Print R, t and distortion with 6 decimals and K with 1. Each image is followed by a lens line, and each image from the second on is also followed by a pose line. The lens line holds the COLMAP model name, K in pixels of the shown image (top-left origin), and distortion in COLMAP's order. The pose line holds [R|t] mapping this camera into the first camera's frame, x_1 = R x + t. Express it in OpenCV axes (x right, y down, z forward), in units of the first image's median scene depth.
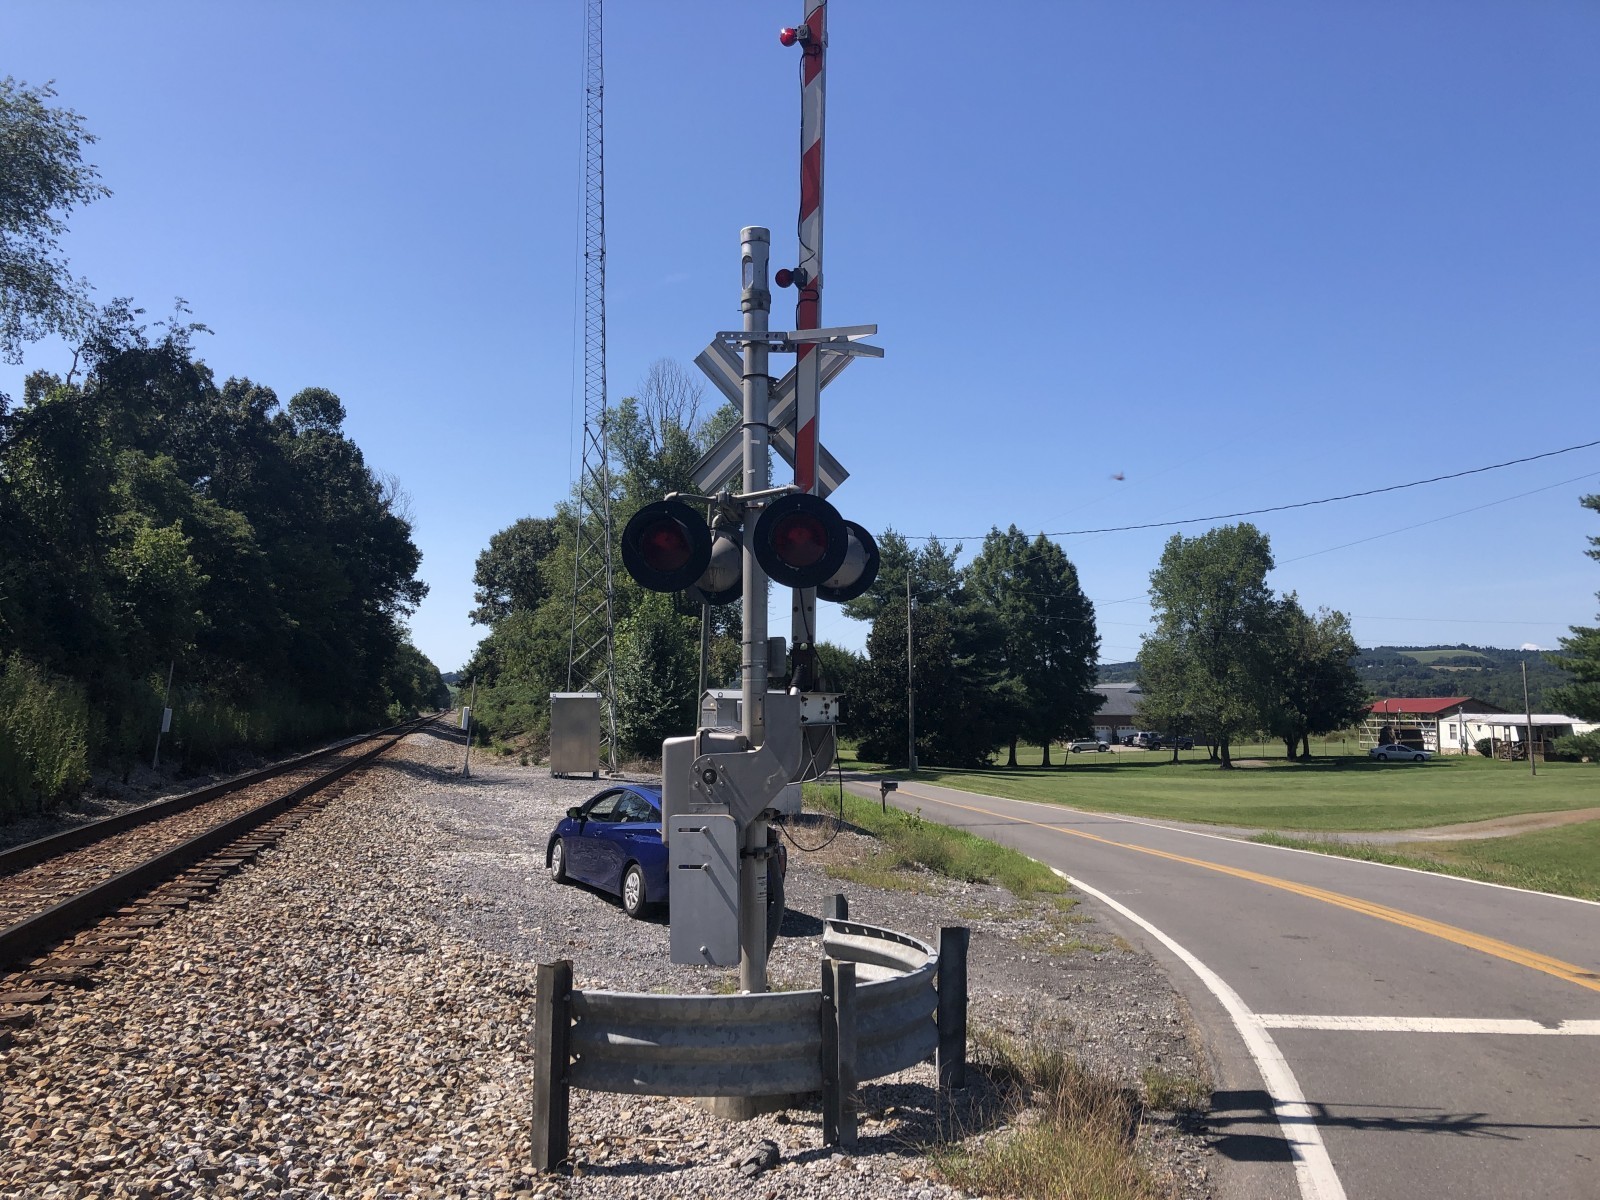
lens RADIAL K [[1318.8, 0, 791.8], [0, 1318.8, 599.8], [0, 0, 1]] dist [0.050775, -0.065591]
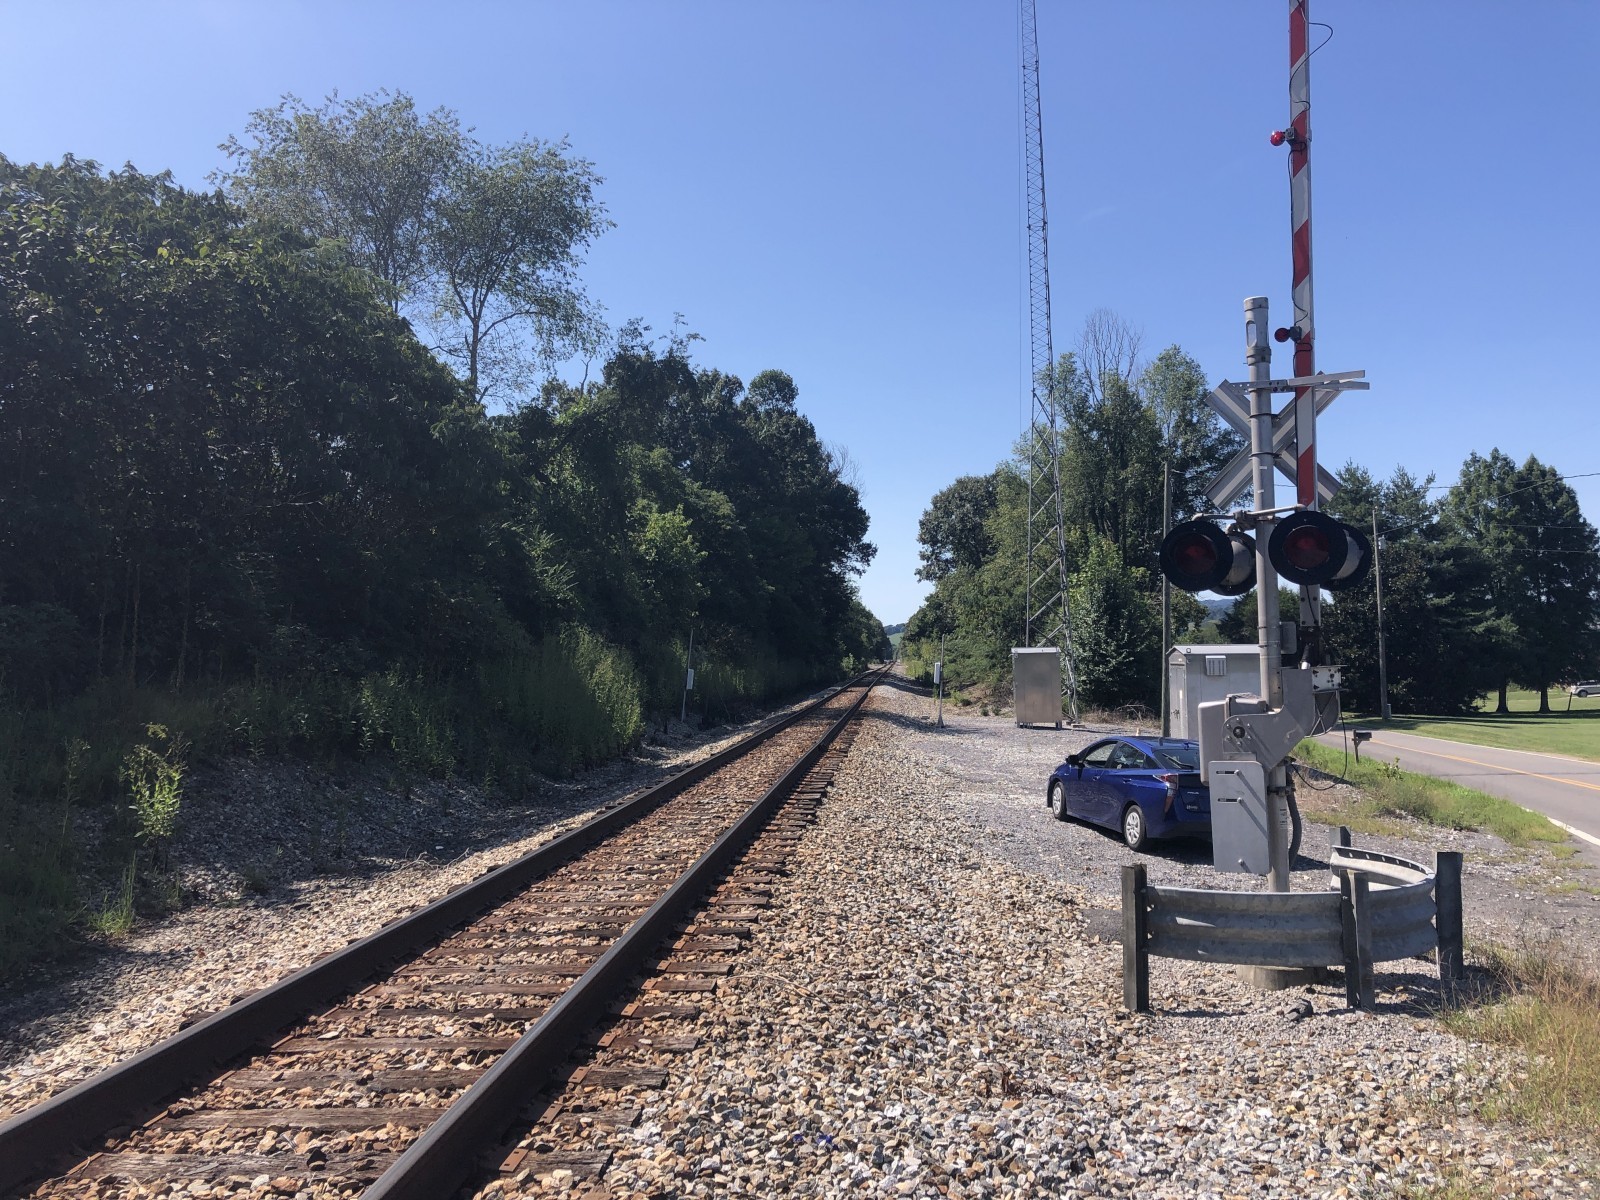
lens RADIAL K [[1318.8, 0, 808.3], [0, 1318.8, 599.7], [0, 0, 1]] dist [0.050775, -0.065591]
pose [[0.950492, -0.035239, -0.308744, -0.008653], [0.047010, 0.998421, 0.030766, -0.008687], [0.307172, -0.043757, 0.950647, -0.056672]]
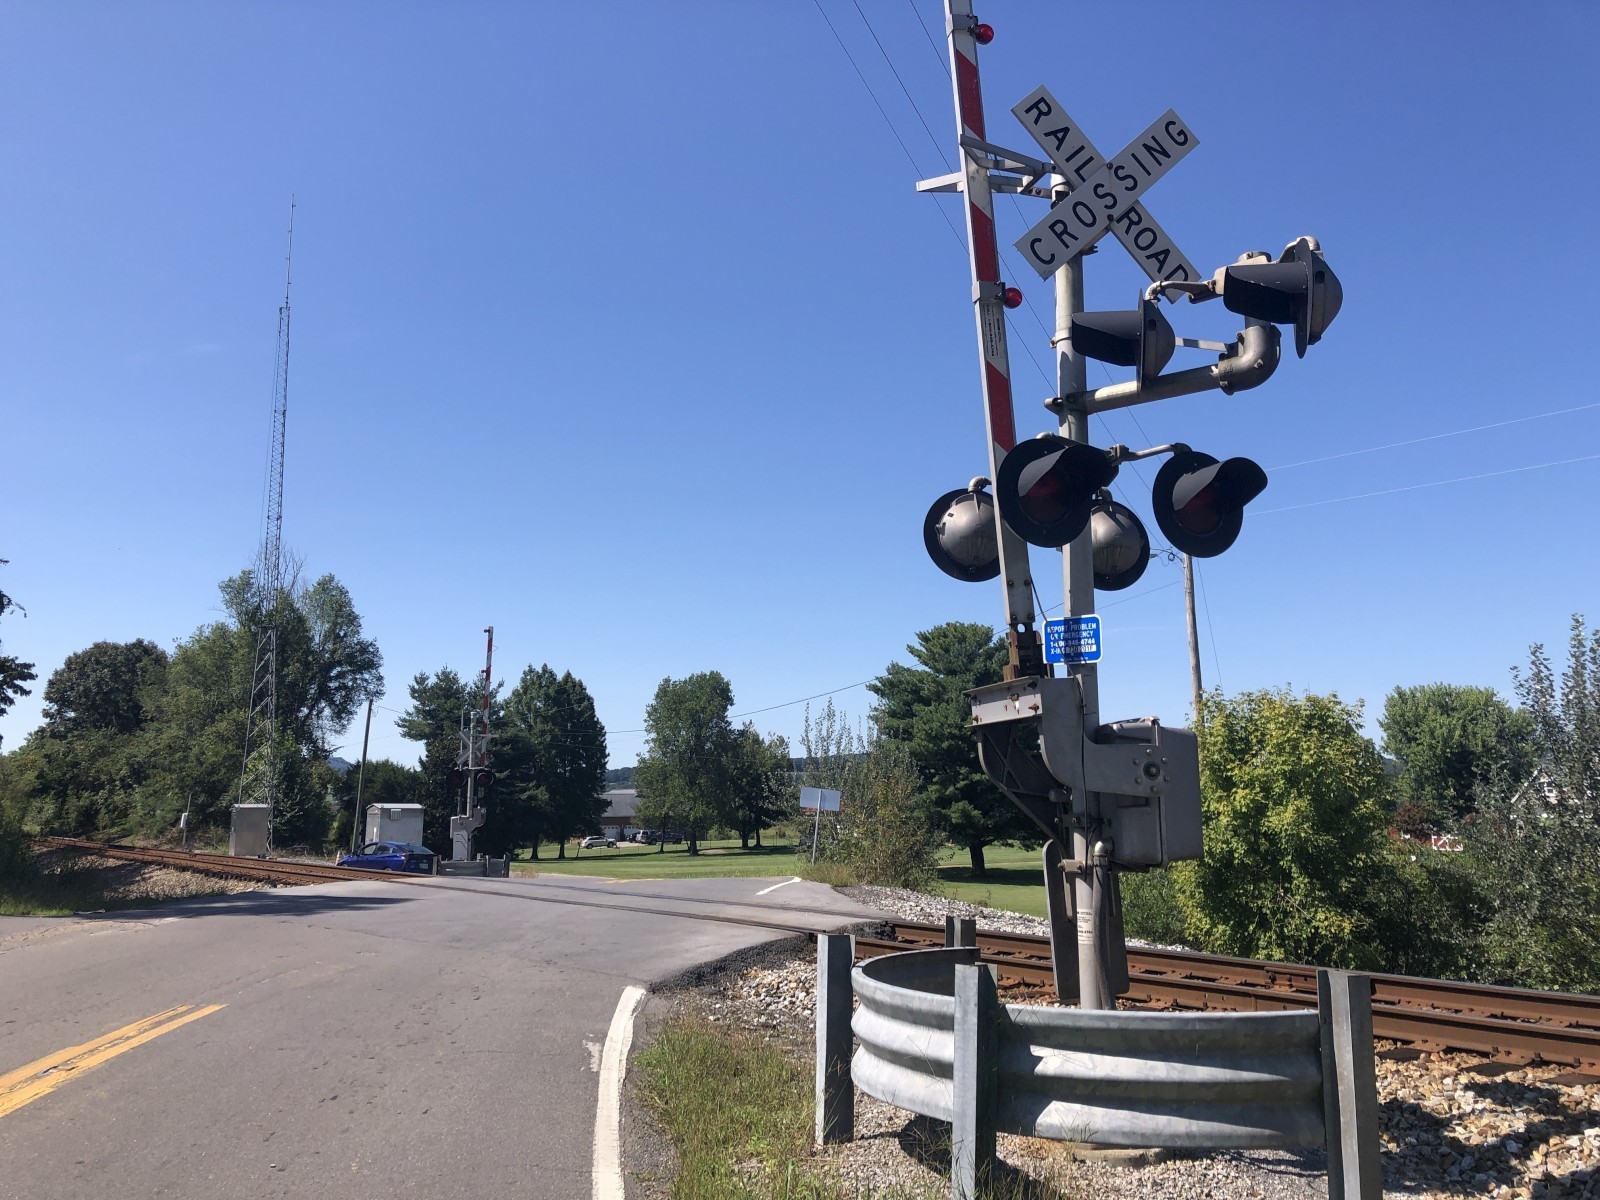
lens RADIAL K [[1318.8, 0, 780.4], [0, 1318.8, 546.6], [0, 0, 1]] dist [0.050775, -0.065591]
pose [[0.943539, 0.057697, 0.326197, -0.100498], [-0.019432, 0.992659, -0.119373, -0.055901], [-0.330690, 0.106294, 0.937734, -0.702050]]
